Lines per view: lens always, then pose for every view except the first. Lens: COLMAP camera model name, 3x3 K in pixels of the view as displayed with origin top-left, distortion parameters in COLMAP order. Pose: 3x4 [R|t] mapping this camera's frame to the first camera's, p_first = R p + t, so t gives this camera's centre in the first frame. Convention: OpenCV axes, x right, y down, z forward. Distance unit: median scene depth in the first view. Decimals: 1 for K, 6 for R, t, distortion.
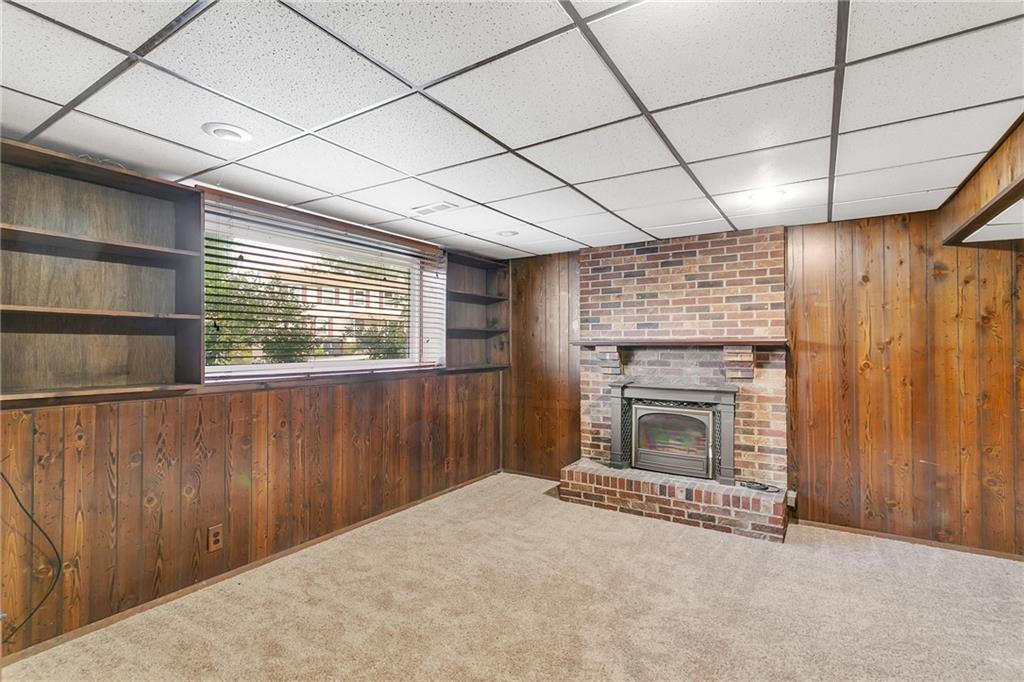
lens RADIAL K [[494.3, 0, 509.4], [0, 494.3, 341.1], [0, 0, 1]] dist [0.000270, -0.000181]
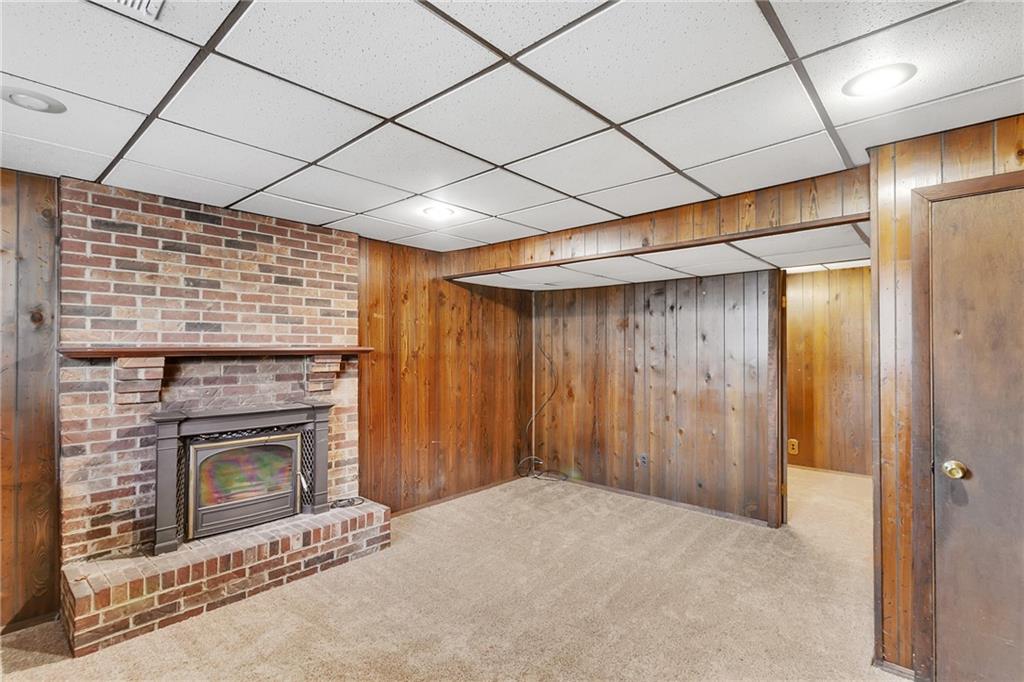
lens RADIAL K [[494.3, 0, 511.4], [0, 494.3, 344.4], [0, 0, 1]] dist [0.000270, -0.000181]
pose [[0.148443, 0.007818, 0.988890, -0.366656], [-0.010894, 0.999921, -0.006270, -0.007510], [-0.988861, -0.009842, 0.148517, 0.512057]]
